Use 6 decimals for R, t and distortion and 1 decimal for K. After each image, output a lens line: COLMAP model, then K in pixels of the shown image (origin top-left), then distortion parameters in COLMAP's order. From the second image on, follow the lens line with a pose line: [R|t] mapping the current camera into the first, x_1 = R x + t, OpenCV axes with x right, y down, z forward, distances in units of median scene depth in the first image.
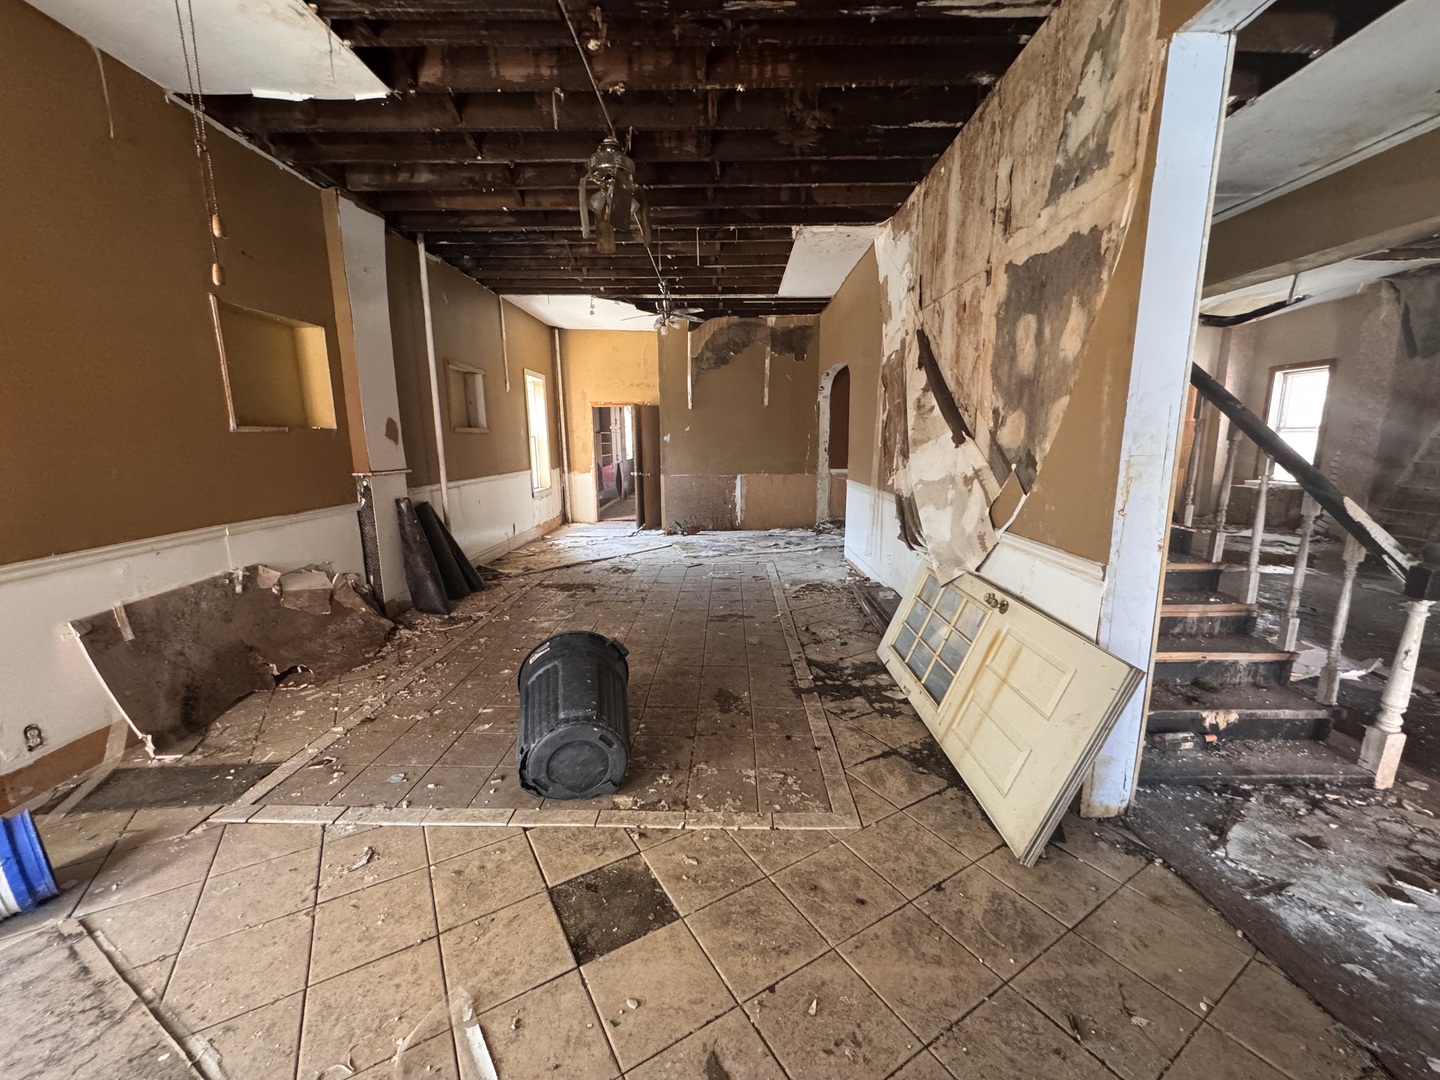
lens RADIAL K [[573.9, 0, 719.4], [0, 573.9, 539.3], [0, 0, 1]] dist [-0.001278, -0.000297]
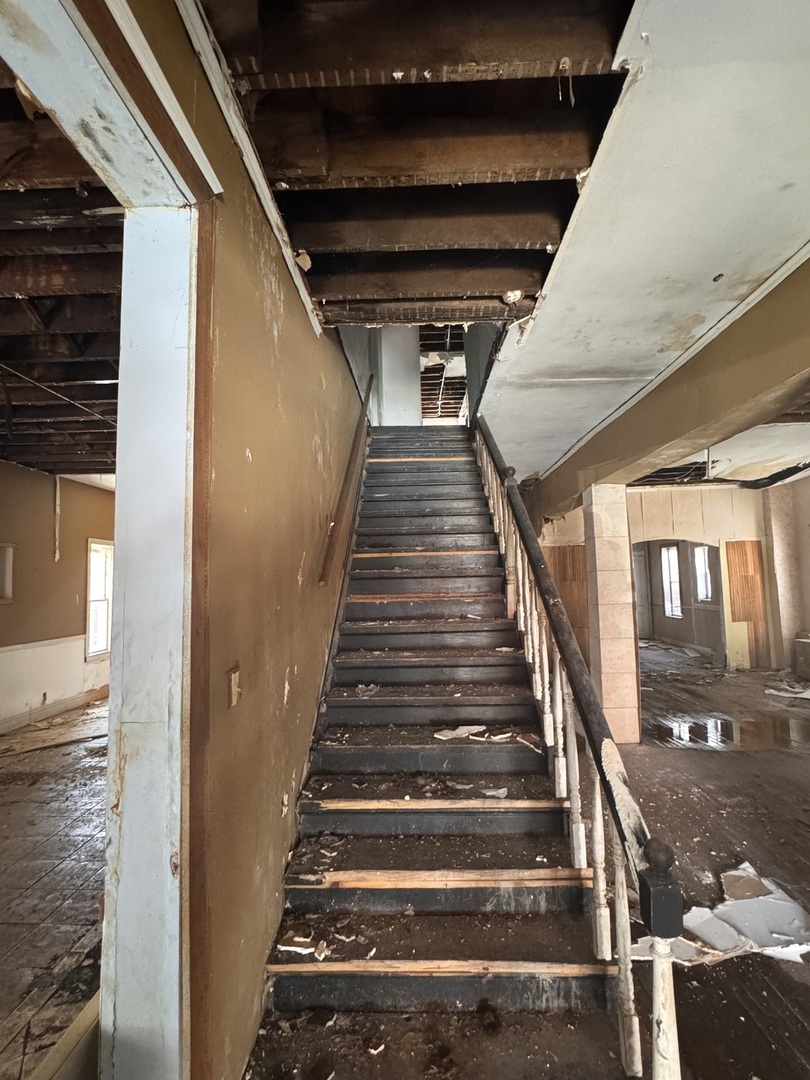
lens RADIAL K [[517.4, 0, 404.5], [0, 517.4, 536.7], [0, 0, 1]] dist [-0.001602, -0.000647]
pose [[0.999718, -0.016044, -0.017510, 0.734480], [0.011016, 0.966454, -0.256603, -0.136214], [0.021040, 0.256337, 0.966358, 0.245021]]
